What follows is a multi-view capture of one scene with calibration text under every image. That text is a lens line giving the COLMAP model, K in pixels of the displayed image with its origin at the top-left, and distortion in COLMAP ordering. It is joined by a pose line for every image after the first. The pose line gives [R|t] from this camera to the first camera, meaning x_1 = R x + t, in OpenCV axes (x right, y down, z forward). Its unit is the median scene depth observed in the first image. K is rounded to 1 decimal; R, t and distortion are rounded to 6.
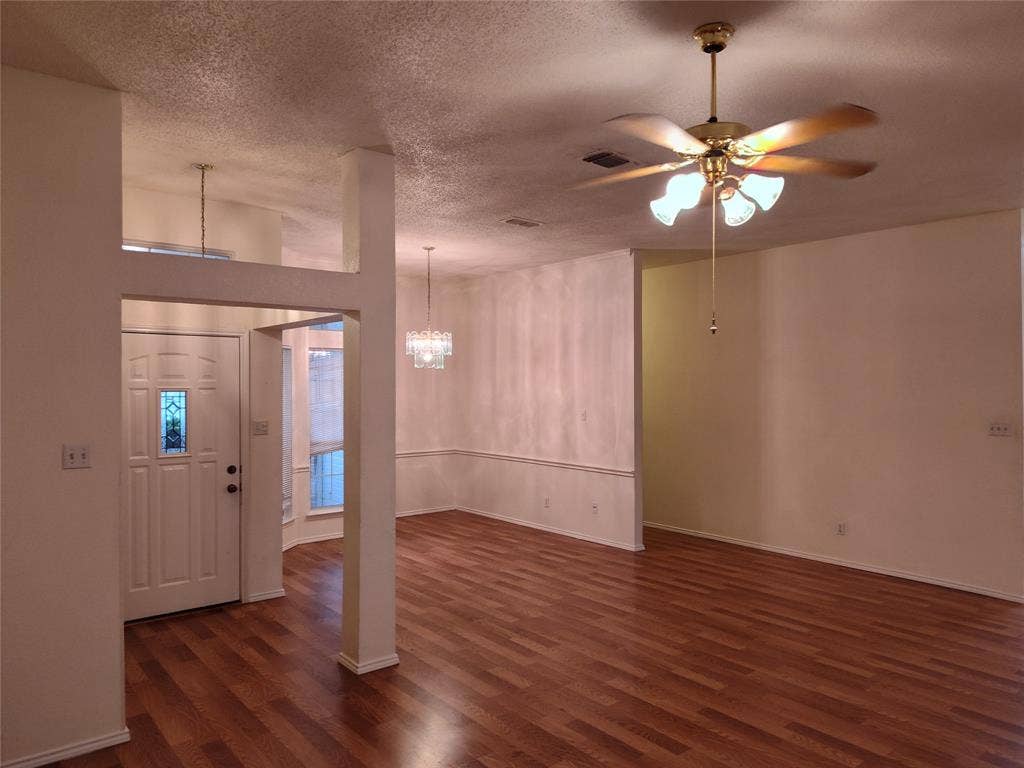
lens RADIAL K [[702.9, 0, 513.1], [0, 702.9, 390.5], [0, 0, 1]] dist [0.041818, -0.038970]
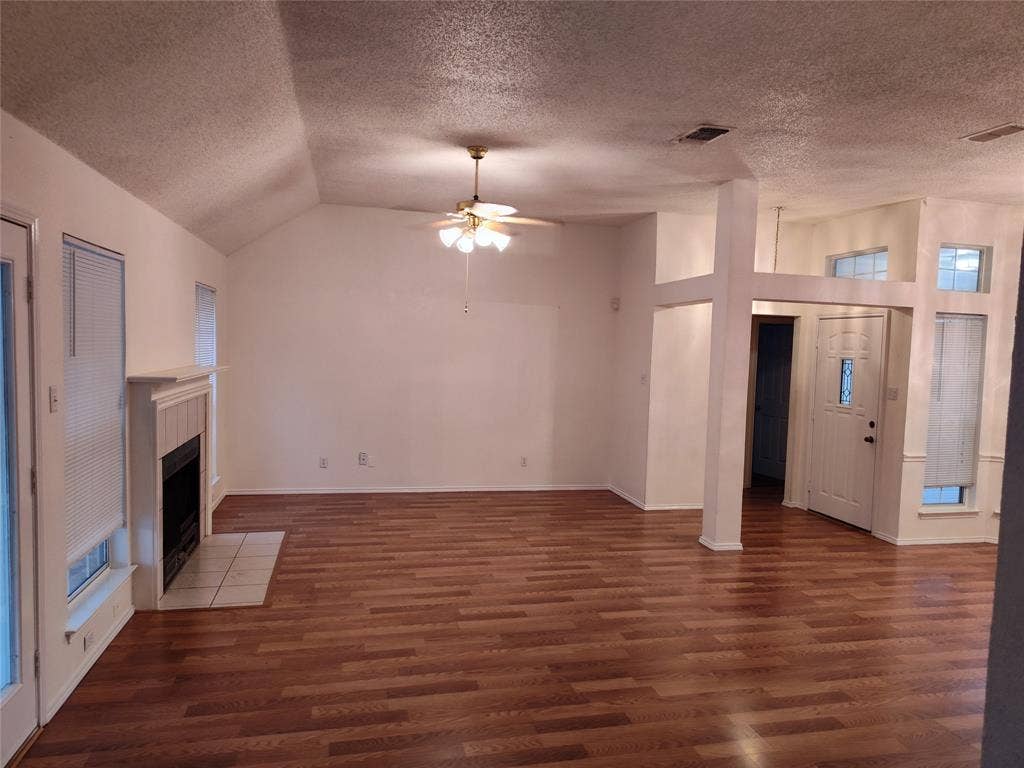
lens RADIAL K [[695.6, 0, 521.4], [0, 695.6, 392.3], [0, 0, 1]] dist [0.045343, -0.047120]
pose [[-0.433747, 0.043804, -0.899969, 1.156916], [-0.042167, 0.996736, 0.068837, -0.002715], [0.900048, 0.067806, -0.430484, 1.167102]]
